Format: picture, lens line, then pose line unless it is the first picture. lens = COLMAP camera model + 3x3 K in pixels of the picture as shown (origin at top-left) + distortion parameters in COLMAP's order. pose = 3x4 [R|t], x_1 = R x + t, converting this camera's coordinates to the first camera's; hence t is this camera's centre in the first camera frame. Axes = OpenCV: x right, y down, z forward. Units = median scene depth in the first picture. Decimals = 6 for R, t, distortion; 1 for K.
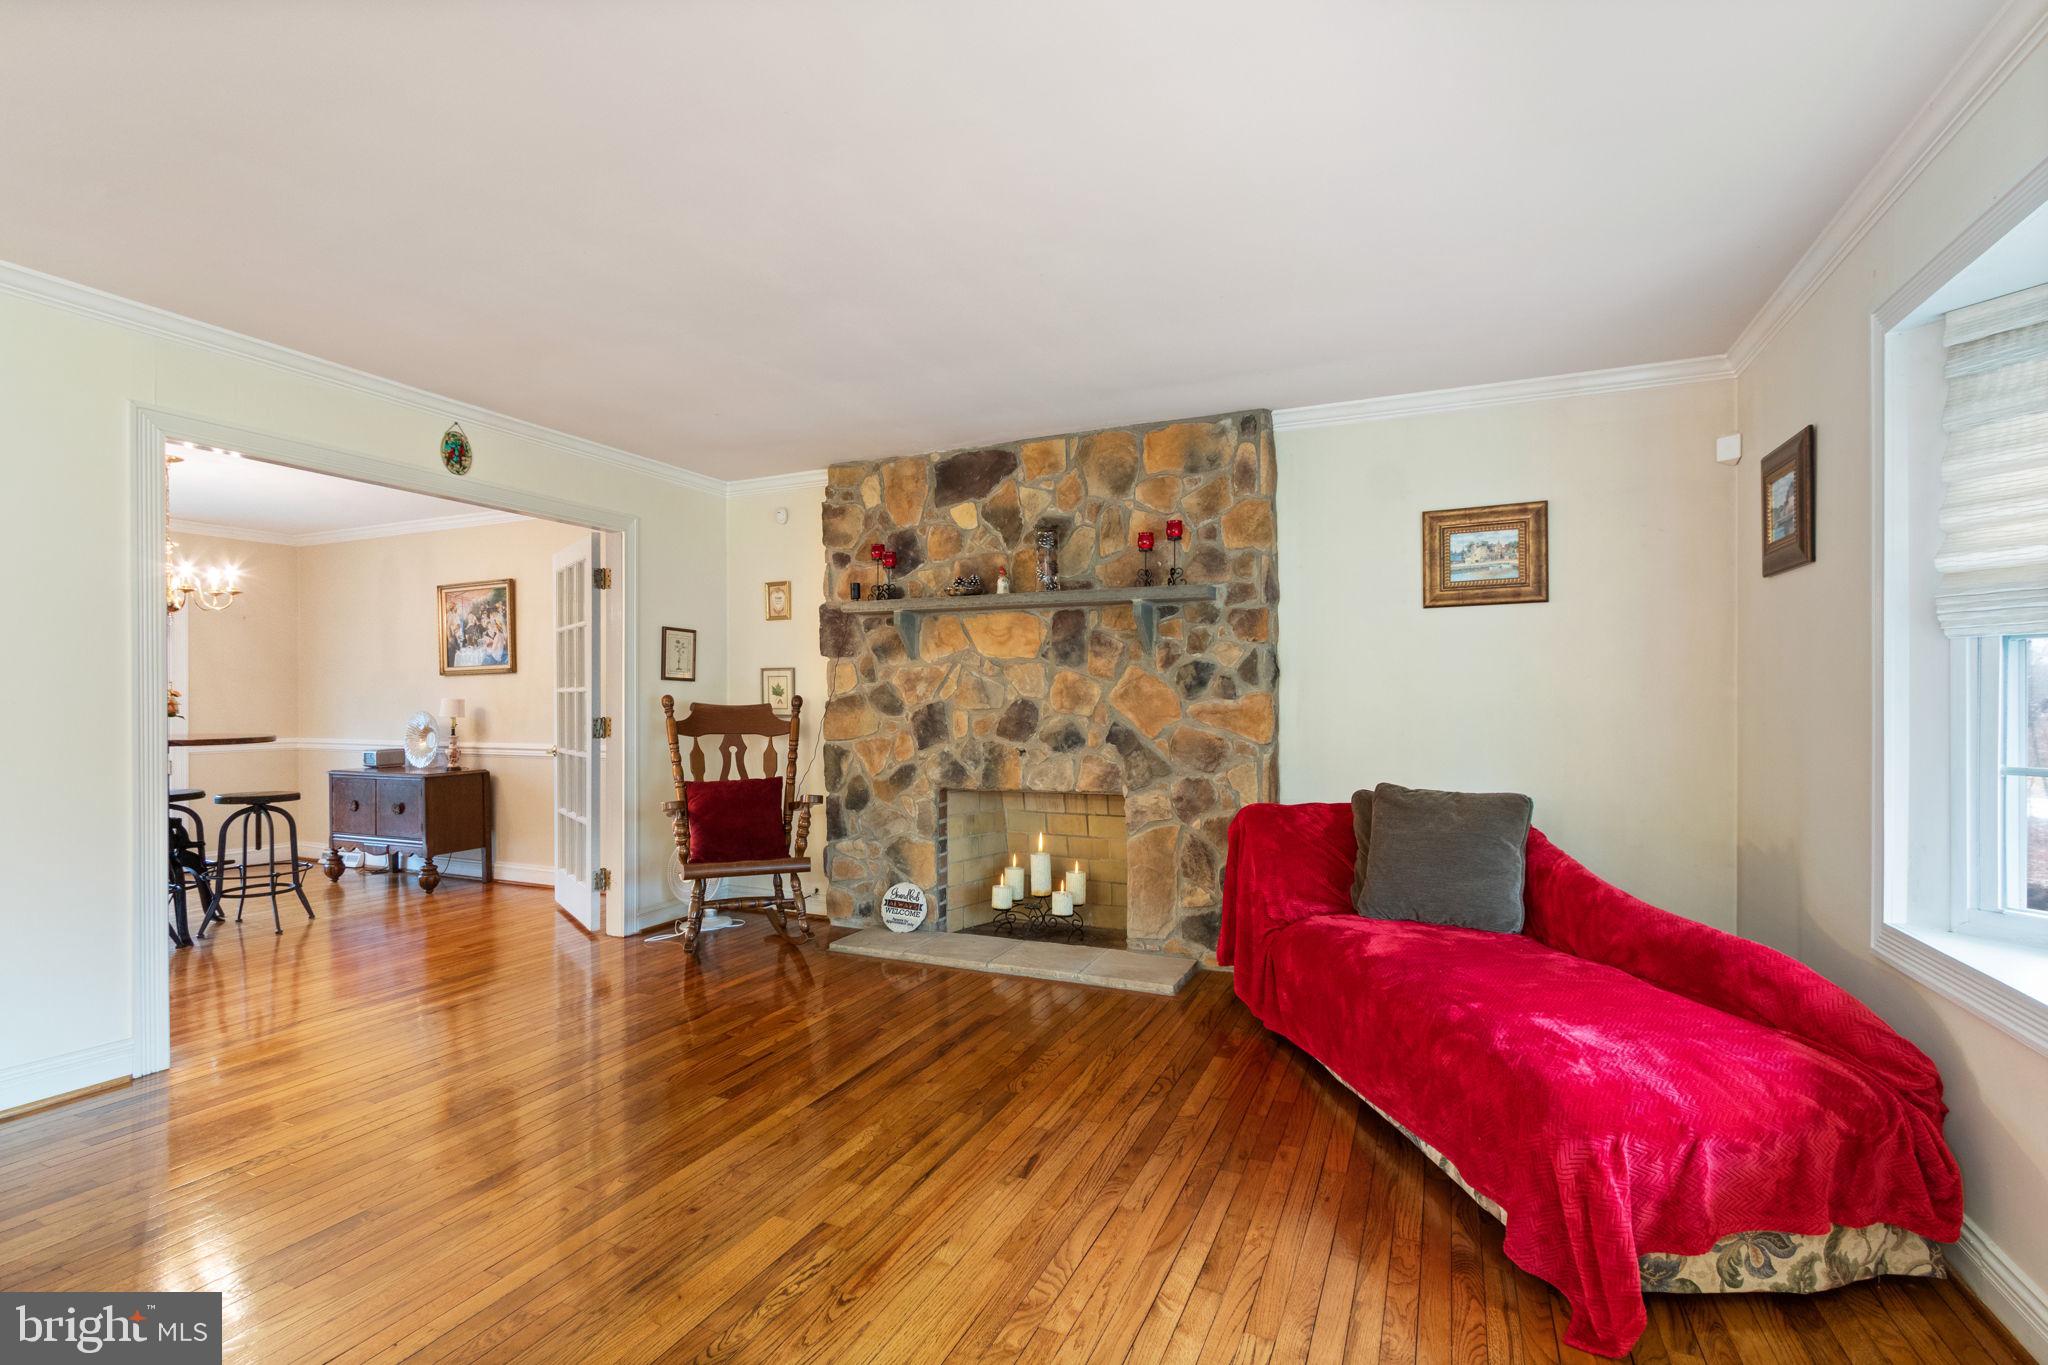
lens RADIAL K [[958.6, 0, 1013.4], [0, 958.6, 698.0], [0, 0, 1]] dist [0.001740, -0.000524]
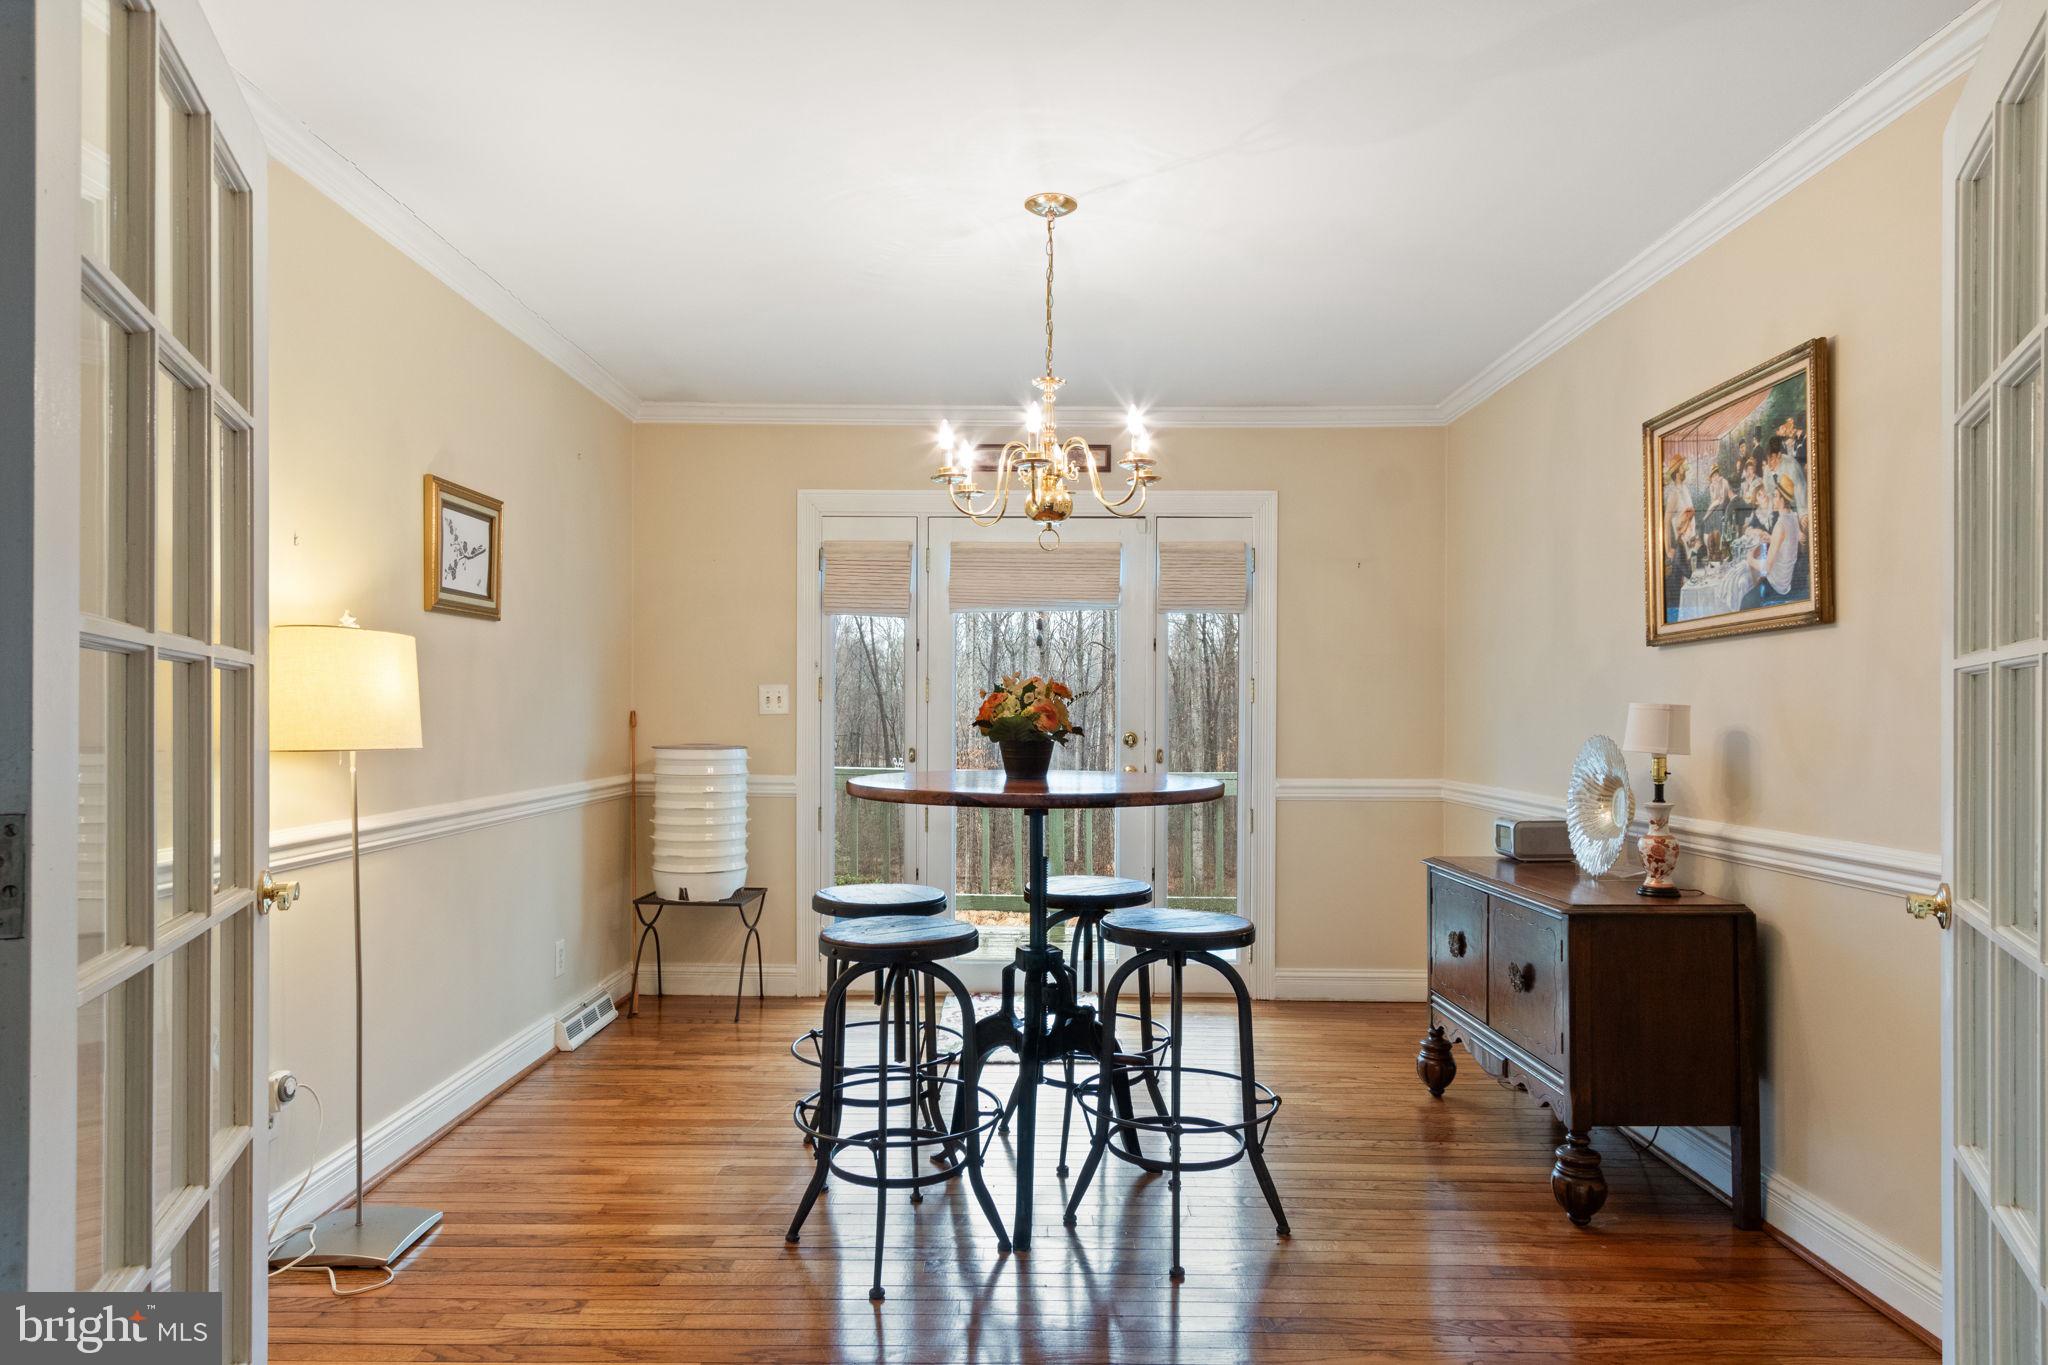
lens RADIAL K [[1160.6, 0, 1047.2], [0, 1160.6, 711.2], [0, 0, 1]] dist [0.001170, -0.000520]
pose [[0.406196, -0.000821, -0.913786, -0.263712], [0.000222, 1.000000, -0.000800, 0.003893], [0.913786, 0.000122, 0.406196, 0.588984]]
